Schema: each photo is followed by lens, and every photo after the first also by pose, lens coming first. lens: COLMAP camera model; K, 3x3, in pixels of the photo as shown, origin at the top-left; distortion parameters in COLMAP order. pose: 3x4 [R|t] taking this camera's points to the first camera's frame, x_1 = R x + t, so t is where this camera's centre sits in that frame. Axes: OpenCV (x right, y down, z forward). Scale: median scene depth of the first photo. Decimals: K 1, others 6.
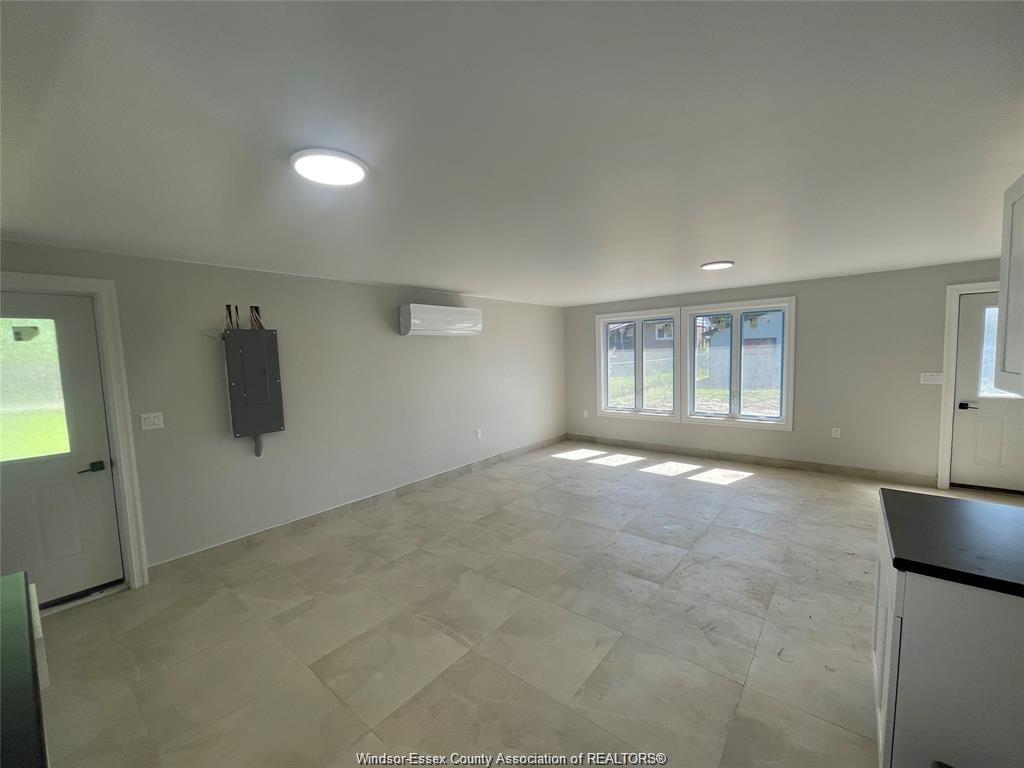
lens RADIAL K [[413.1, 0, 512.9], [0, 413.1, 386.3], [0, 0, 1]] dist [-0.000119, -0.000095]
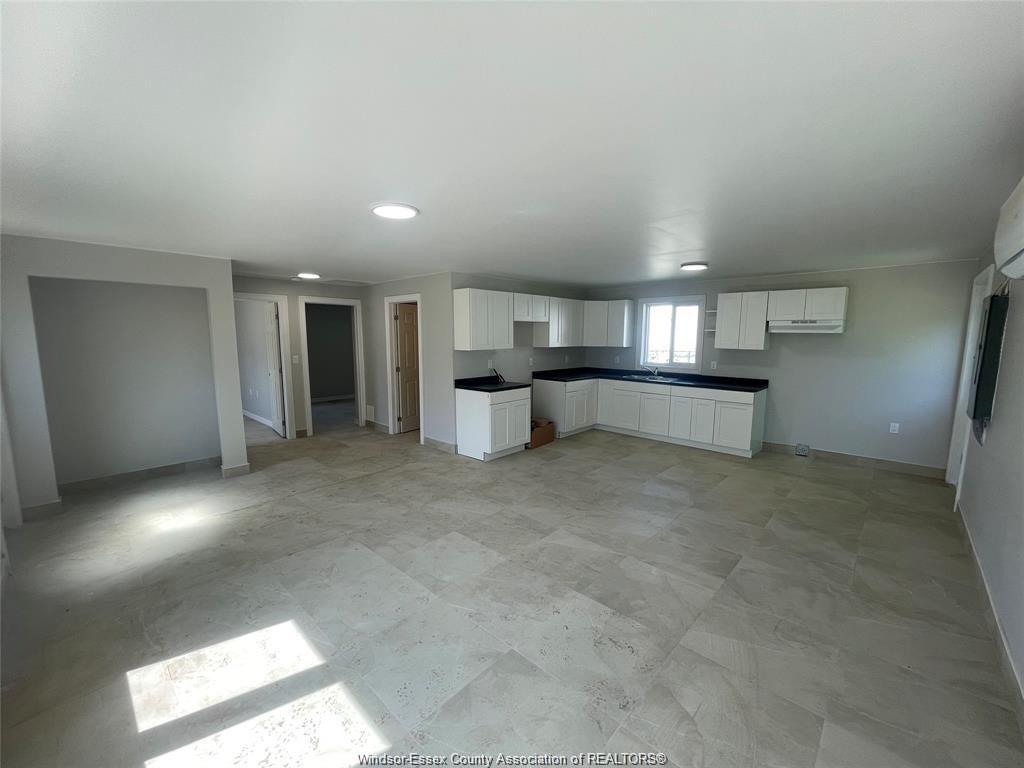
lens RADIAL K [[413.1, 0, 512.9], [0, 413.1, 386.3], [0, 0, 1]] dist [-0.000119, -0.000095]
pose [[-0.997413, 0.021454, 0.068611, 0.229404], [0.034932, 0.978816, 0.201740, -0.124962], [-0.062830, 0.203615, -0.977033, 1.480417]]
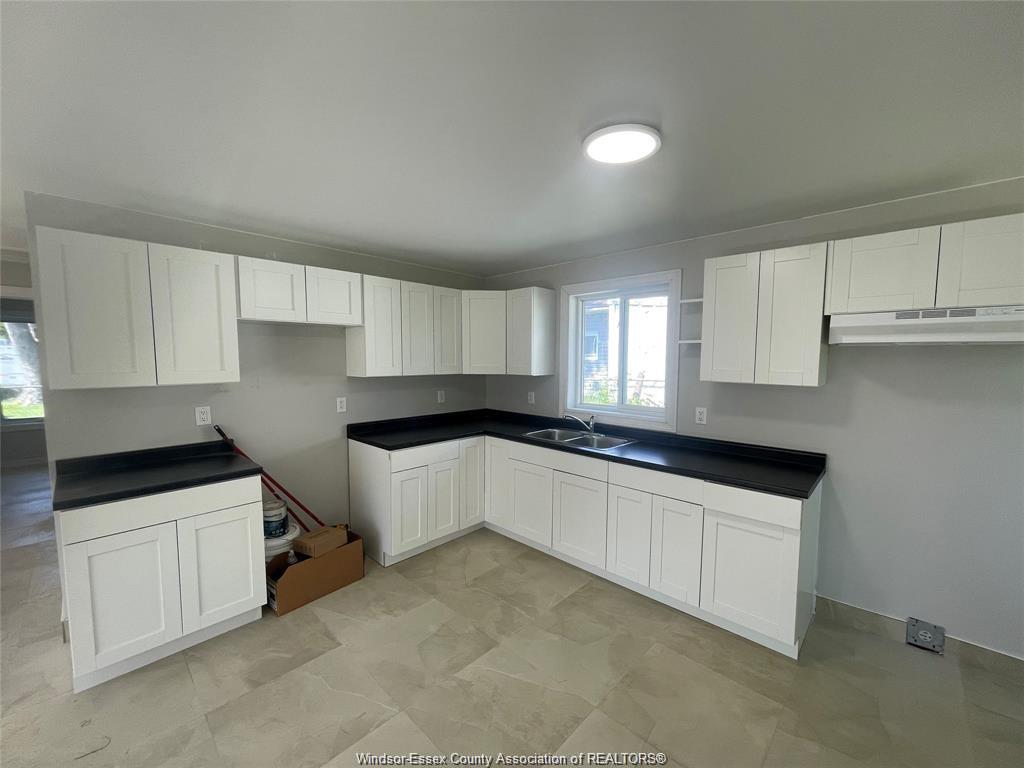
lens RADIAL K [[416.2, 0, 514.9], [0, 416.2, 386.6], [0, 0, 1]] dist [0.000694, 0.000394]
pose [[-0.997045, 0.026081, 0.072260, -0.093677], [0.036732, 0.987968, 0.150231, -0.048358], [-0.067473, 0.152441, -0.986007, 0.753600]]
